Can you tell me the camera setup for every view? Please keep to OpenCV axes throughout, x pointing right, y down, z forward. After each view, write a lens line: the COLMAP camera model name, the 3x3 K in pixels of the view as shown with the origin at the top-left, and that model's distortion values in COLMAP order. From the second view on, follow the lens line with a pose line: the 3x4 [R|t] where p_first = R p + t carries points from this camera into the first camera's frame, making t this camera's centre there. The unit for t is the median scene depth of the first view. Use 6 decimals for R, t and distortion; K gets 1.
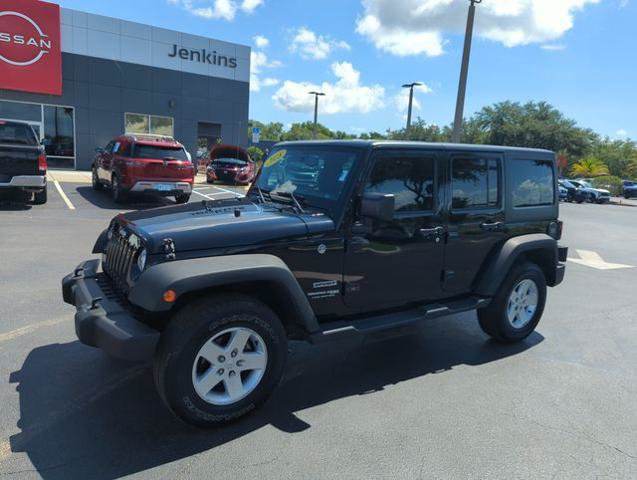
lens RADIAL K [[451.9, 0, 309.7], [0, 451.9, 237.0], [0, 0, 1]] dist [0.050233, -0.042751]
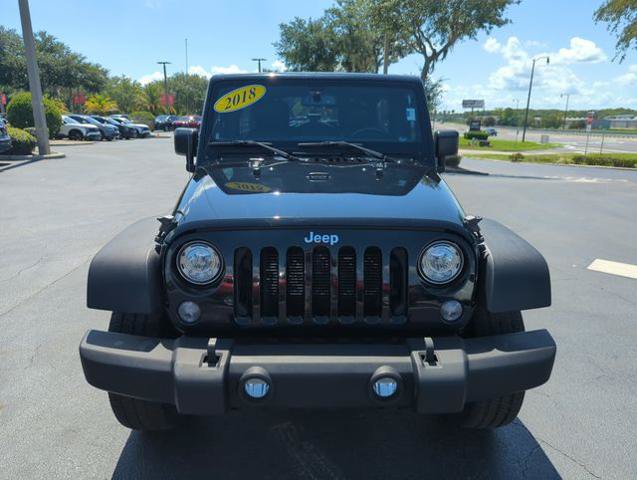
lens RADIAL K [[453.6, 0, 323.7], [0, 453.6, 241.4], [0, 0, 1]] dist [0.046991, -0.045687]
pose [[0.525342, -0.278857, 0.803900, -0.129192], [0.165504, 0.960217, 0.224925, -0.019911], [-0.834640, 0.014886, 0.550594, 0.102235]]
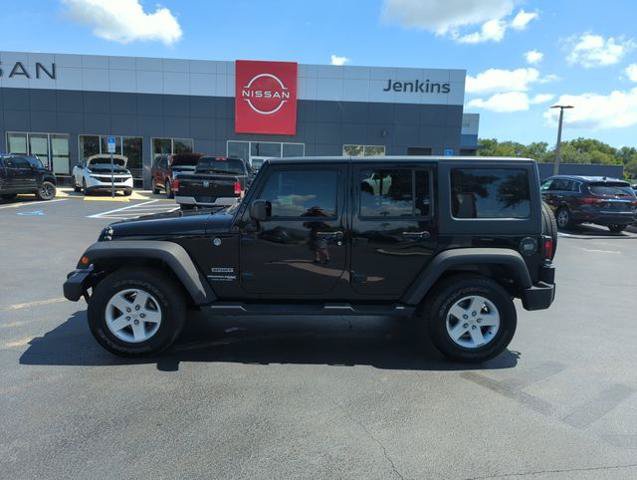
lens RADIAL K [[451.9, 0, 309.7], [0, 451.9, 237.0], [0, 0, 1]] dist [0.050233, -0.042751]
pose [[0.853839, 0.038554, -0.519108, 0.137356], [-0.067869, 0.996986, -0.037586, 0.006414], [0.516094, 0.067324, 0.853882, 0.003851]]
